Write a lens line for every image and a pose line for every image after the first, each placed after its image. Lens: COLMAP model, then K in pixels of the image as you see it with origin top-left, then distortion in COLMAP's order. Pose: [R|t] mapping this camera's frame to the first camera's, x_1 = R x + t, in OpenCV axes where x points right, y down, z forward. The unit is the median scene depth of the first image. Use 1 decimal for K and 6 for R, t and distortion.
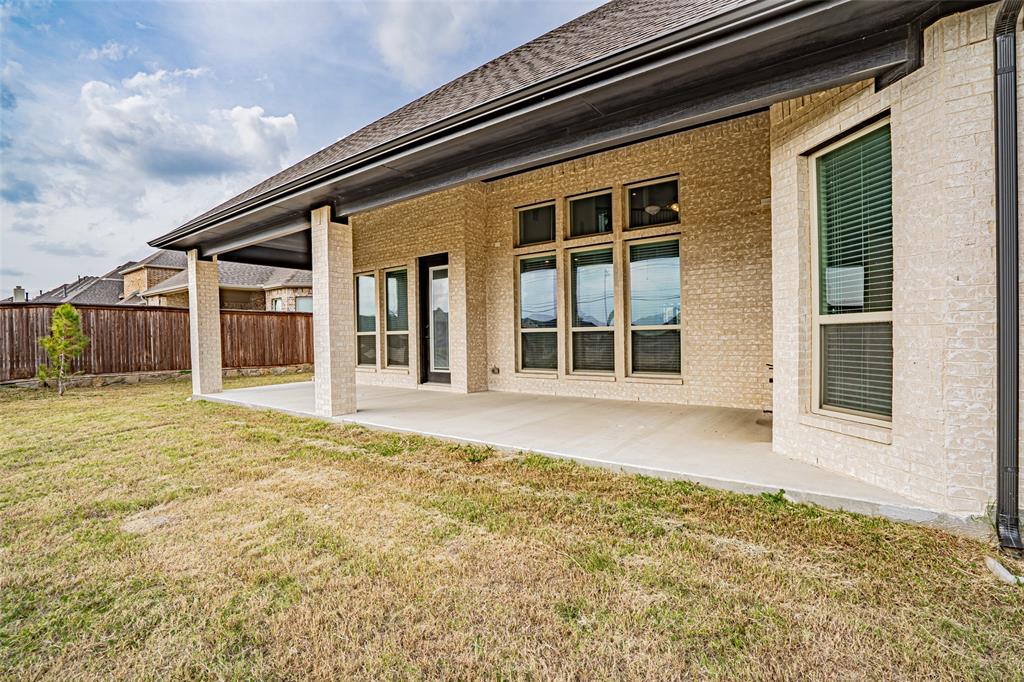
lens RADIAL K [[480.5, 0, 512.0], [0, 480.5, 341.0], [0, 0, 1]] dist [0.001210, 0.000237]
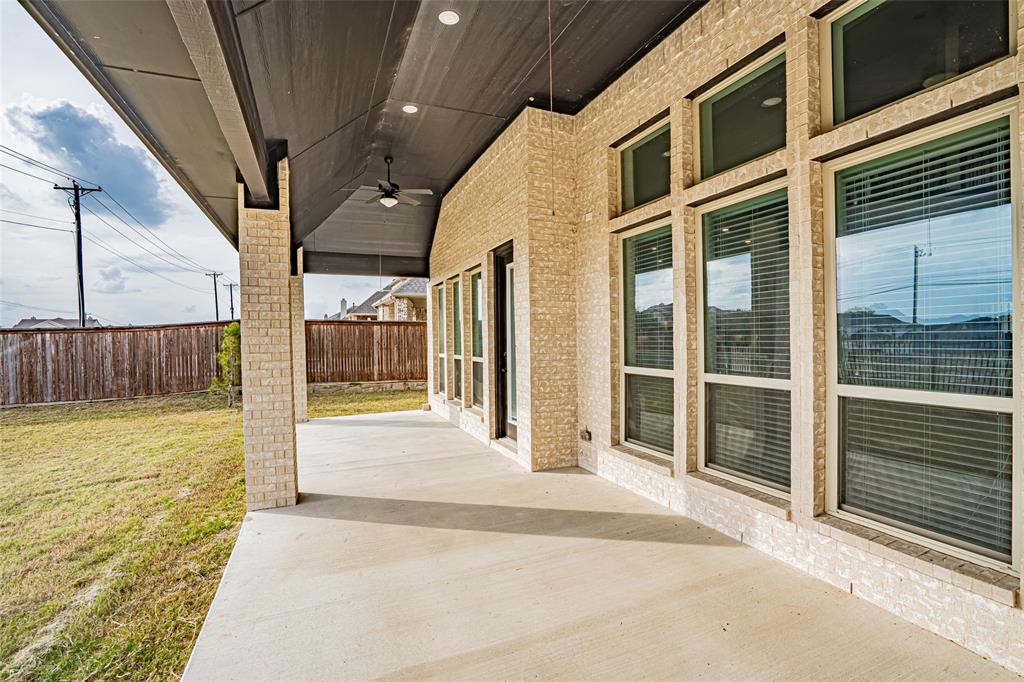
lens RADIAL K [[480.5, 0, 512.0], [0, 480.5, 341.0], [0, 0, 1]] dist [0.001210, 0.000237]
pose [[0.855650, 0.010904, -0.517439, 0.192155], [-0.006336, 0.999924, 0.010593, -0.059237], [0.517516, -0.005786, 0.855654, 0.467683]]
